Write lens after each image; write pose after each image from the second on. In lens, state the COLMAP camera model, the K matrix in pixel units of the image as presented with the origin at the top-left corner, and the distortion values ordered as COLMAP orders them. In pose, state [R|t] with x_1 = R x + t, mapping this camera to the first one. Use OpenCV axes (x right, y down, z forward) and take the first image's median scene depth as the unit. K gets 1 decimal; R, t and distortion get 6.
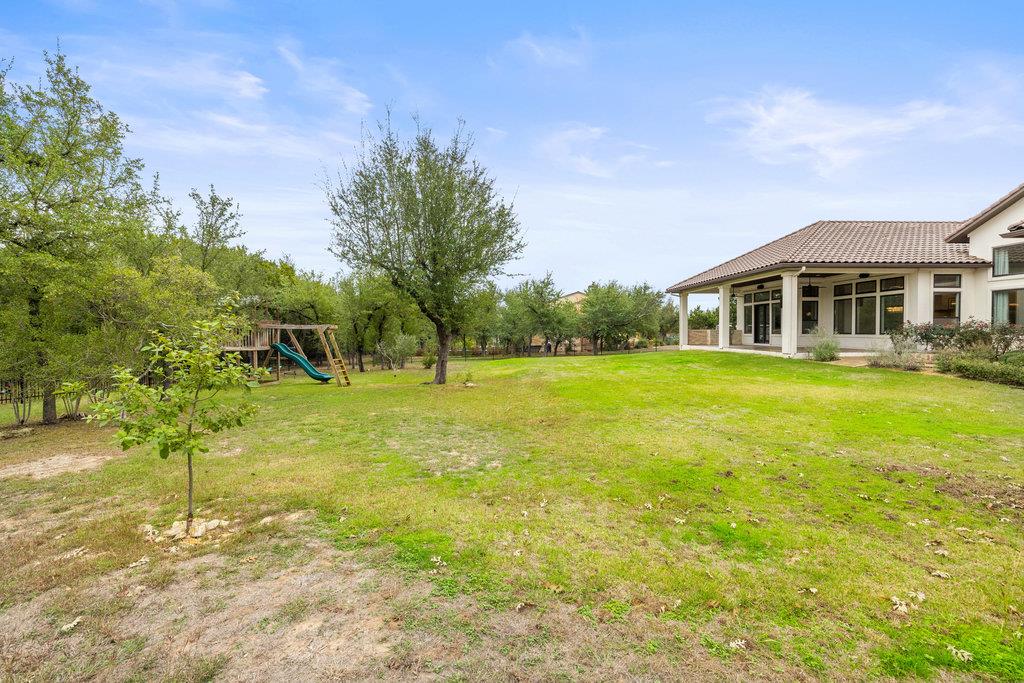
lens RADIAL K [[428.7, 0, 511.9], [0, 428.7, 338.0], [0, 0, 1]] dist [0.001216, 0.000086]
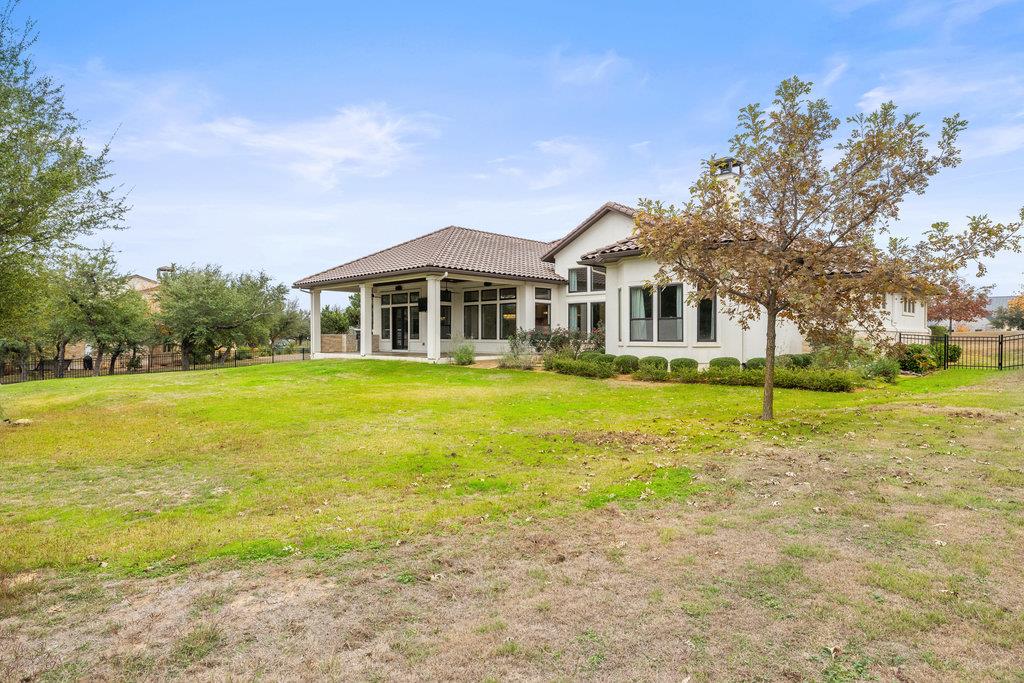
lens RADIAL K [[576.3, 0, 512.0], [0, 576.3, 341.5], [0, 0, 1]] dist [0.000945, 0.000267]
pose [[0.720280, -0.004105, 0.693671, -0.136203], [0.009310, 0.999950, -0.003749, 0.003082], [-0.693621, 0.009158, 0.720282, -0.073623]]
